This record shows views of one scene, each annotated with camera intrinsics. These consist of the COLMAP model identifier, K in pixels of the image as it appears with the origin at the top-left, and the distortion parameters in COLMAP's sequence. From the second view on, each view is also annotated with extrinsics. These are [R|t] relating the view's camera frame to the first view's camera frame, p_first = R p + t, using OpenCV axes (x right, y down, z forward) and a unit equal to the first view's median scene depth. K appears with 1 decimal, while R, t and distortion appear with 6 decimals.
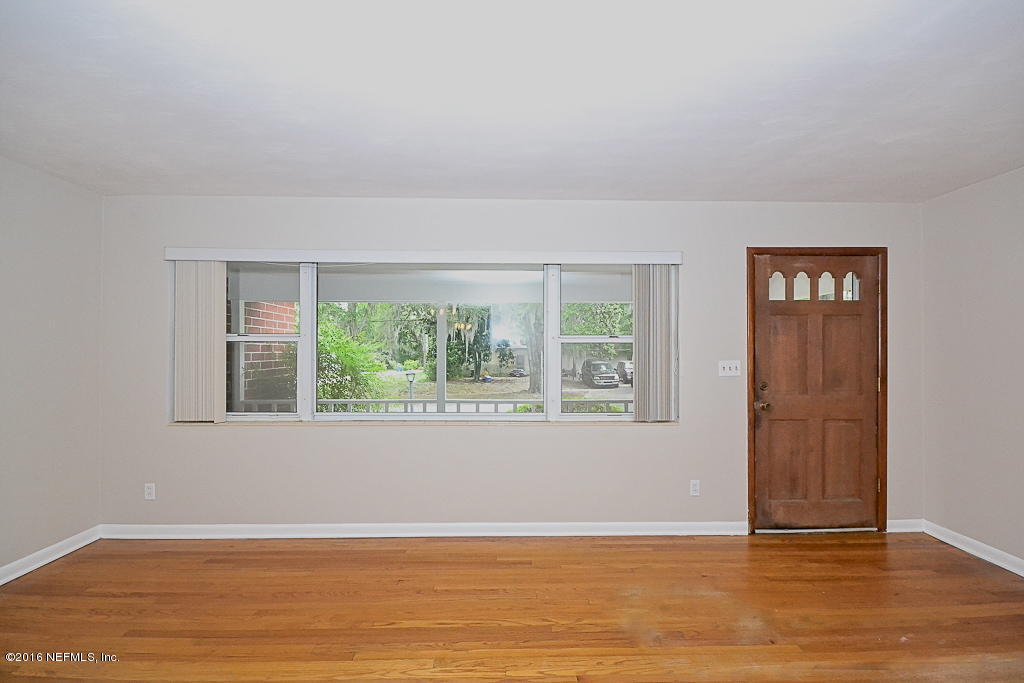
lens RADIAL K [[455.4, 0, 512.5], [0, 455.4, 346.3], [0, 0, 1]] dist [0.003785, -0.005815]
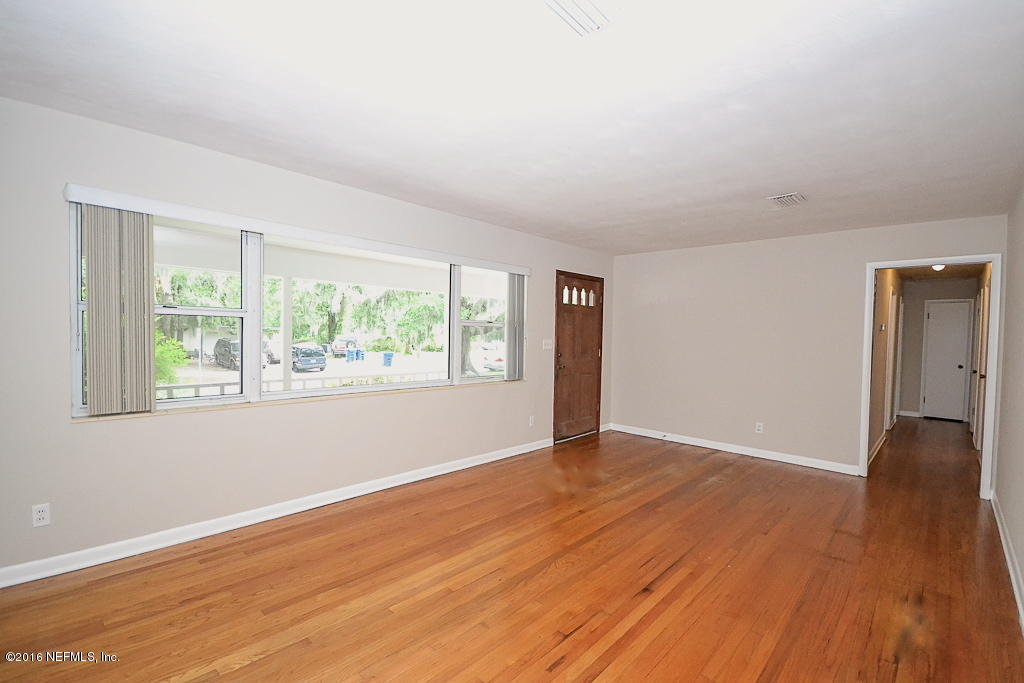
lens RADIAL K [[455.4, 0, 518.8], [0, 455.4, 345.6], [0, 0, 1]] dist [0.003785, -0.005815]
pose [[0.699612, -0.006107, 0.714496, -0.740102], [-0.029030, 0.998895, 0.036963, -0.003674], [-0.713933, -0.046601, 0.698662, -0.045735]]
